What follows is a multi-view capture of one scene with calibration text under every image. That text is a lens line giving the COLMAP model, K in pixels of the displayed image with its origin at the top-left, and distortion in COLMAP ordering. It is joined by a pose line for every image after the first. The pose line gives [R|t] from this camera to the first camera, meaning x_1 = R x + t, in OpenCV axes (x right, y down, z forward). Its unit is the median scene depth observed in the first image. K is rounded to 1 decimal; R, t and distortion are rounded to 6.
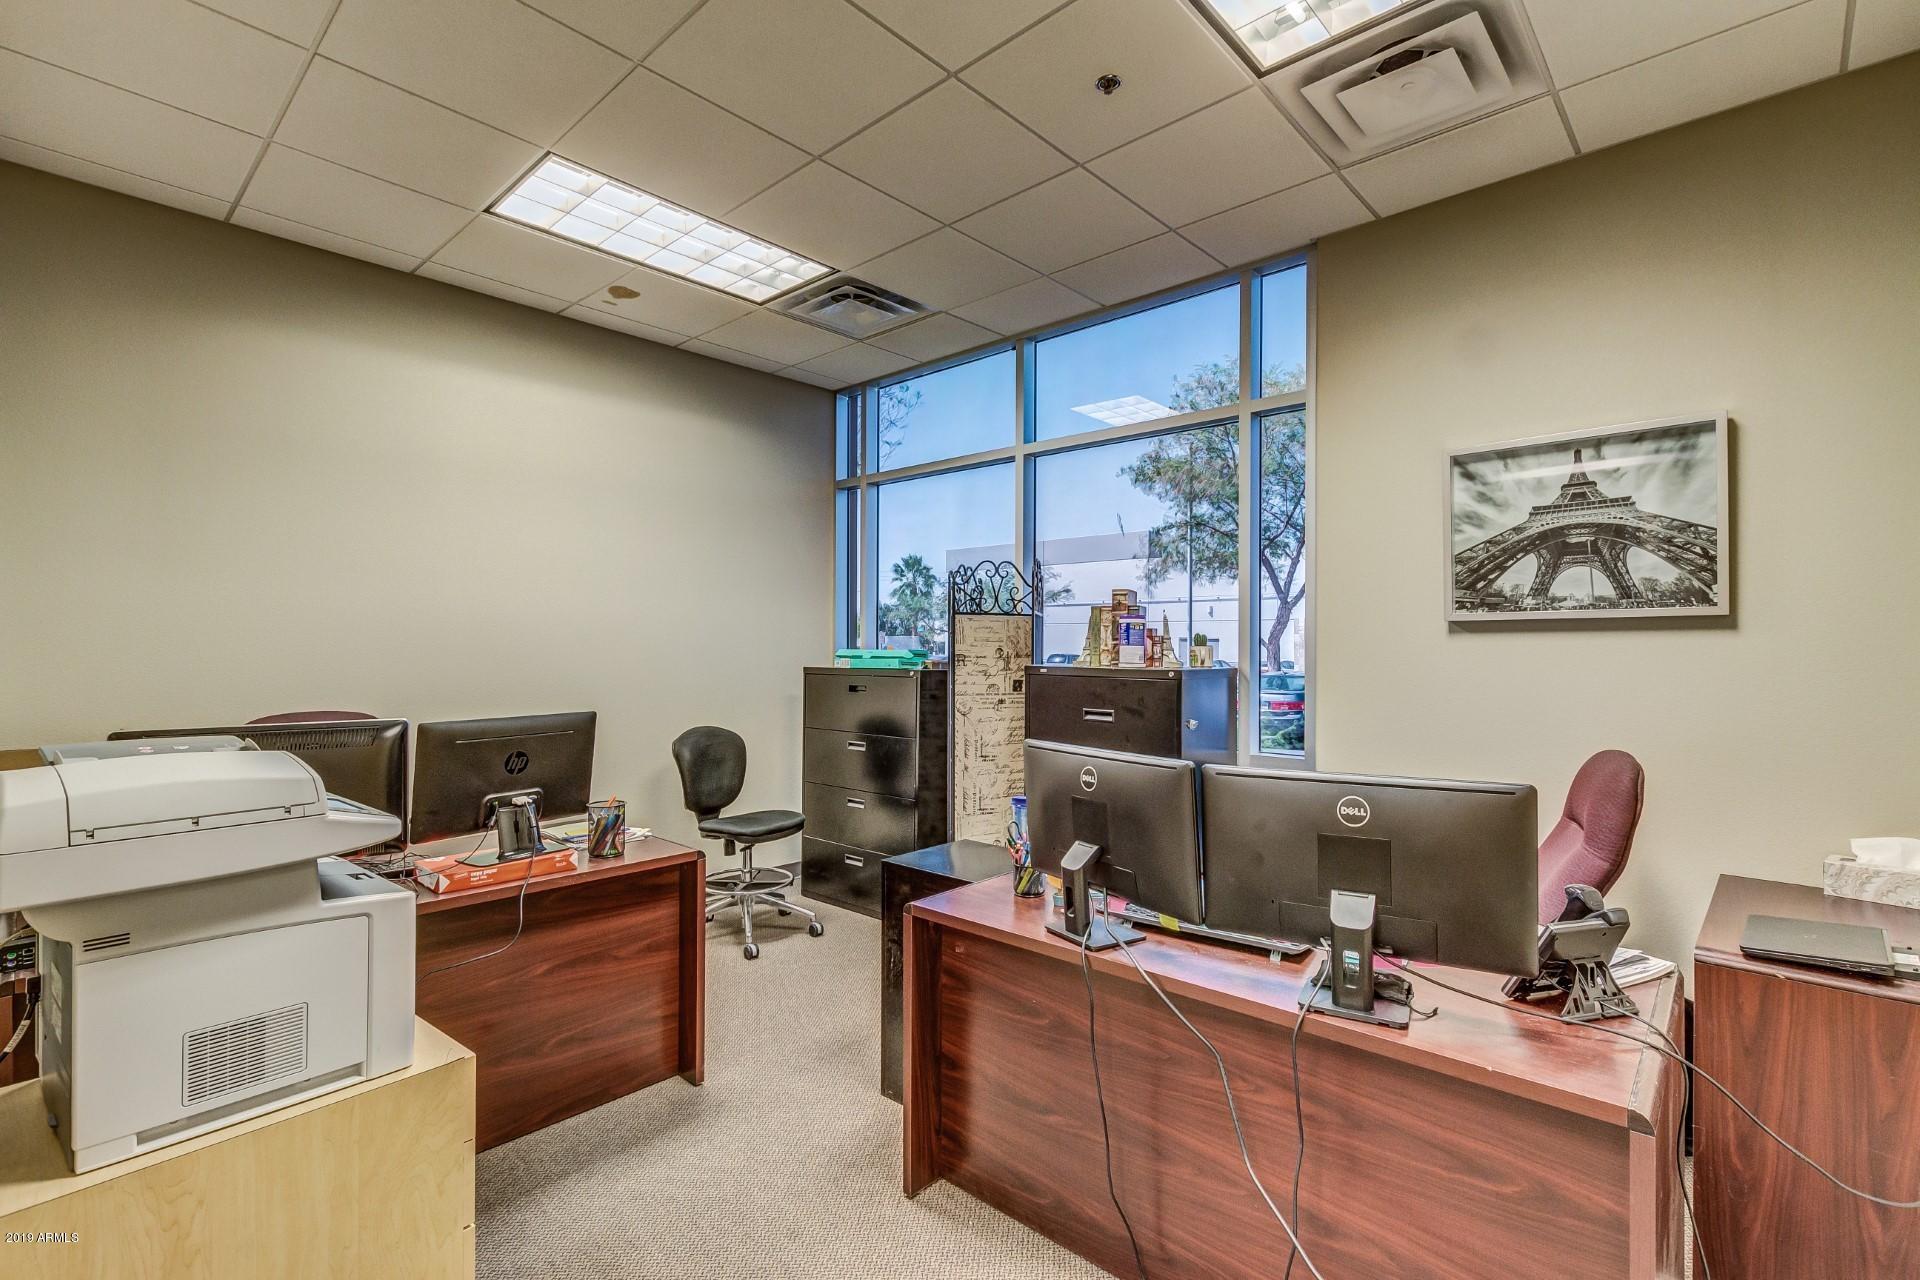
lens RADIAL K [[880.6, 0, 967.1], [0, 880.6, 641.3], [0, 0, 1]] dist [0.003227, -0.001048]
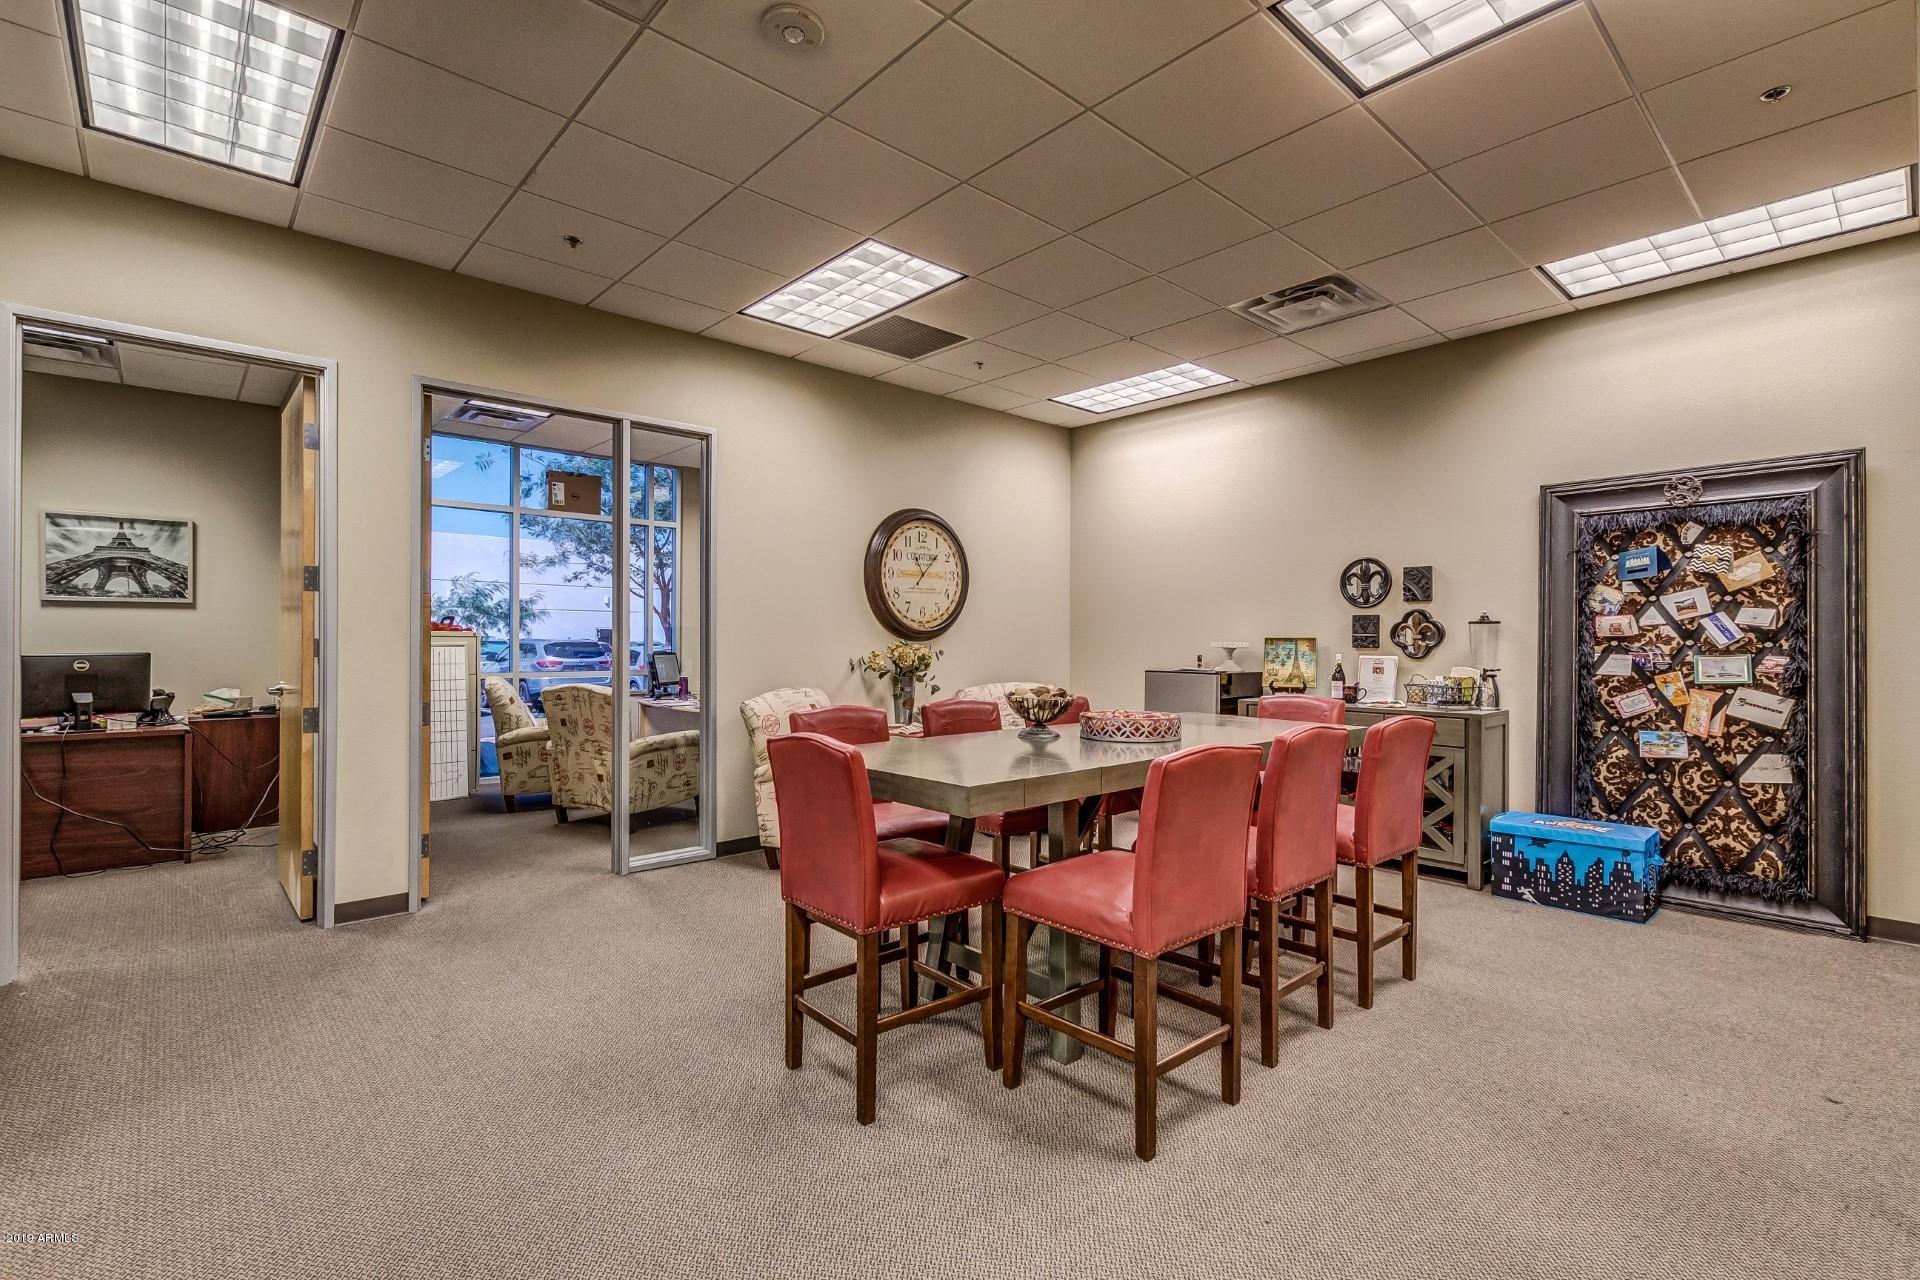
lens RADIAL K [[880.6, 0, 967.1], [0, 880.6, 641.3], [0, 0, 1]] dist [0.003227, -0.001048]
pose [[0.085453, 0.000278, 0.996342, -1.266251], [-0.009488, 0.999955, 0.000535, 0.050269], [-0.996297, -0.009499, 0.085452, -1.229753]]
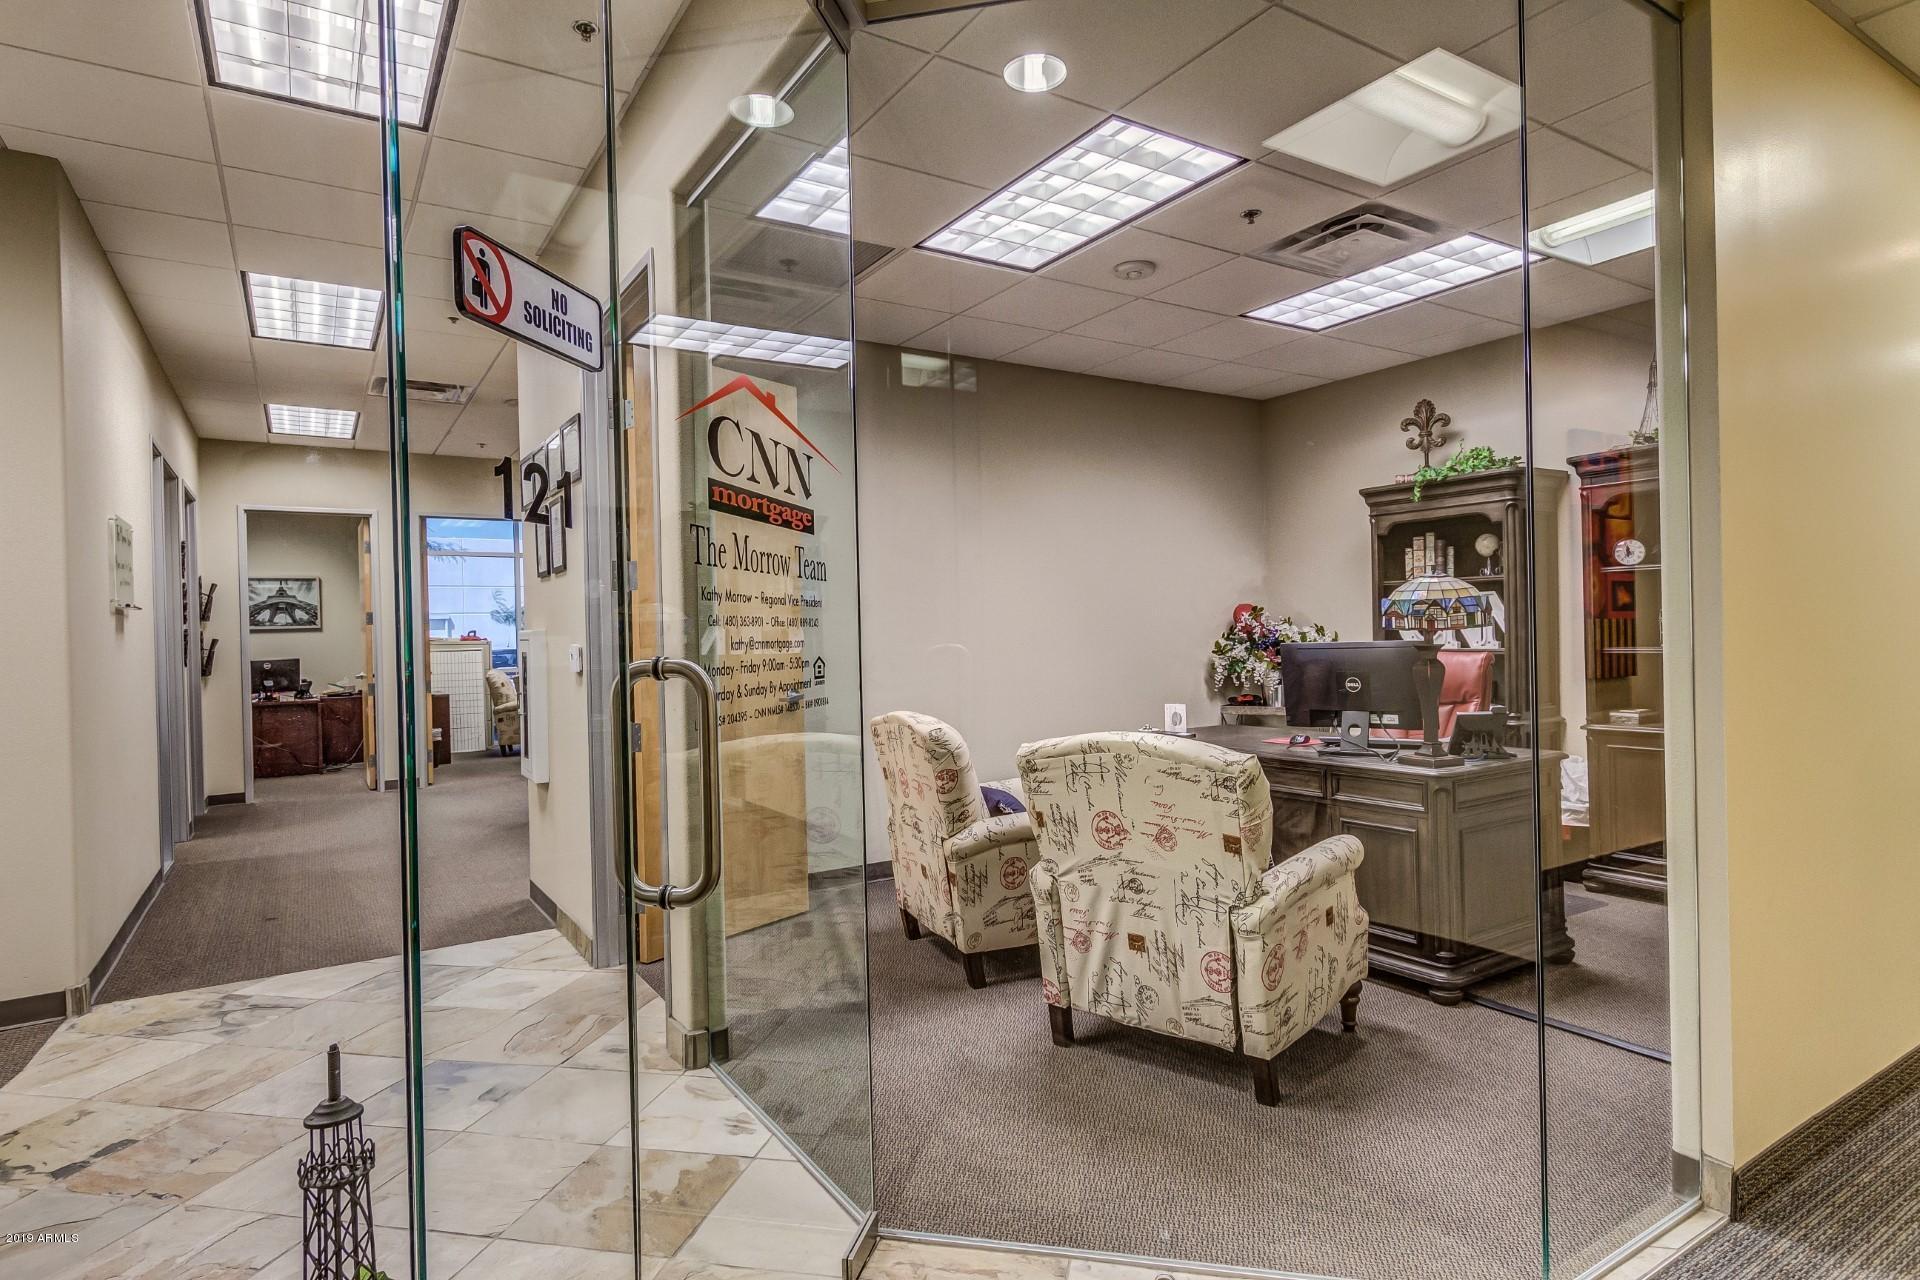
lens RADIAL K [[1056.3, 0, 1006.0], [0, 1056.3, 645.7], [0, 0, 1]] dist [-0.004327, -0.000367]
pose [[0.234679, -0.014881, 0.971959, -2.752234], [0.016523, 0.999799, 0.011318, 0.043227], [-0.971932, 0.013404, 0.234878, -2.830882]]
